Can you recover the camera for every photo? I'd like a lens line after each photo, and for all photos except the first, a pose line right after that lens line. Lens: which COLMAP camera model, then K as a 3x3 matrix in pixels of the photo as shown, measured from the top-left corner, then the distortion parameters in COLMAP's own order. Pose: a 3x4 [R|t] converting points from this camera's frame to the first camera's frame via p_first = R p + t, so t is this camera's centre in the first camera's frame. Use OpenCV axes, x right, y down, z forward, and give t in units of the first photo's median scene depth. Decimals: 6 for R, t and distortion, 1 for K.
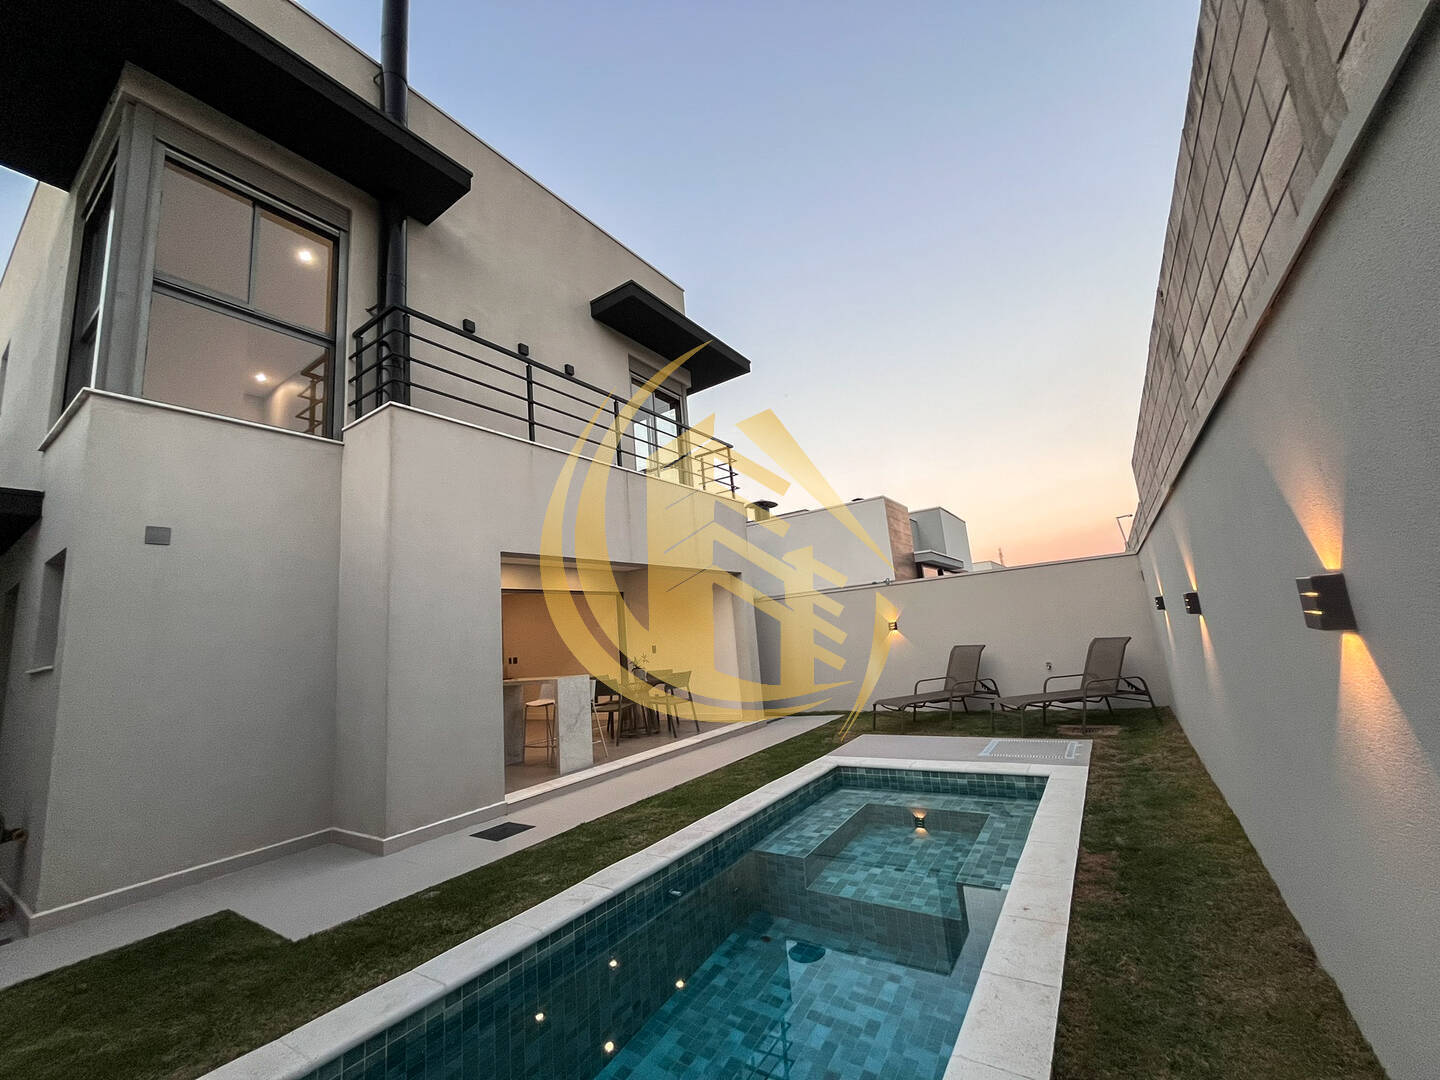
lens RADIAL K [[580.2, 0, 719.2], [0, 580.2, 537.7], [0, 0, 1]] dist [-0.002792, 0.000352]
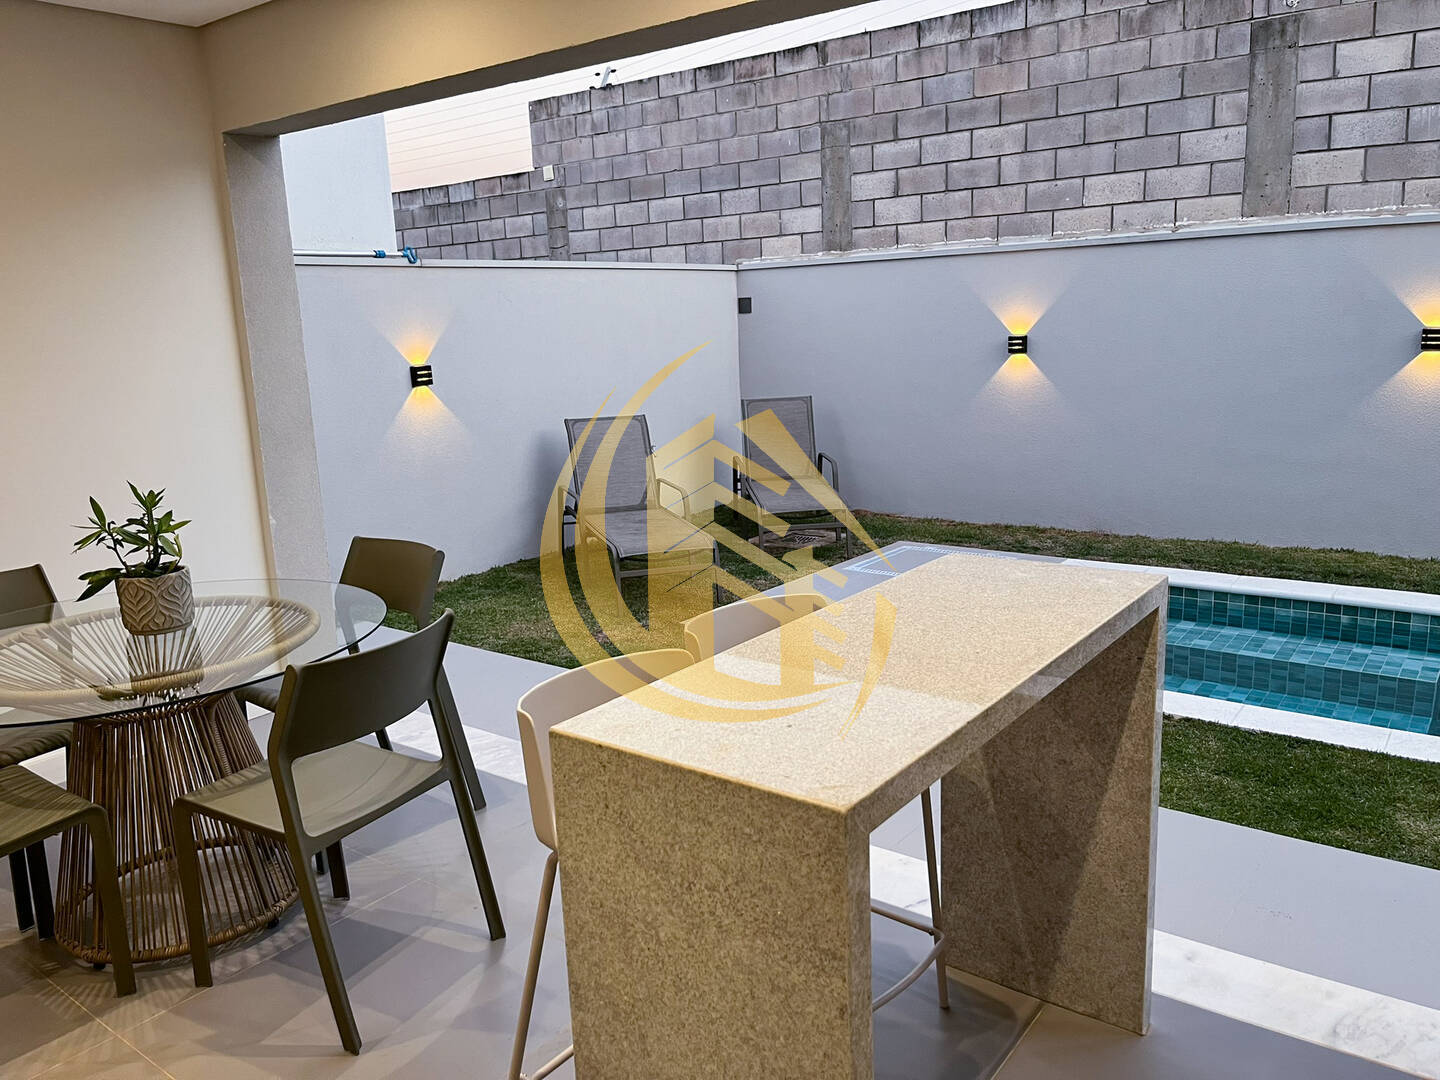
lens RADIAL K [[1095.9, 0, 720.0], [0, 1095.9, 540.0], [0, 0, 1]] dist [0.063957, -0.103007]
pose [[0.076620, -0.120256, 0.989782, -0.840181], [-0.138568, 0.981782, 0.130011, 0.268040], [-0.987385, -0.147113, 0.058561, 1.450496]]
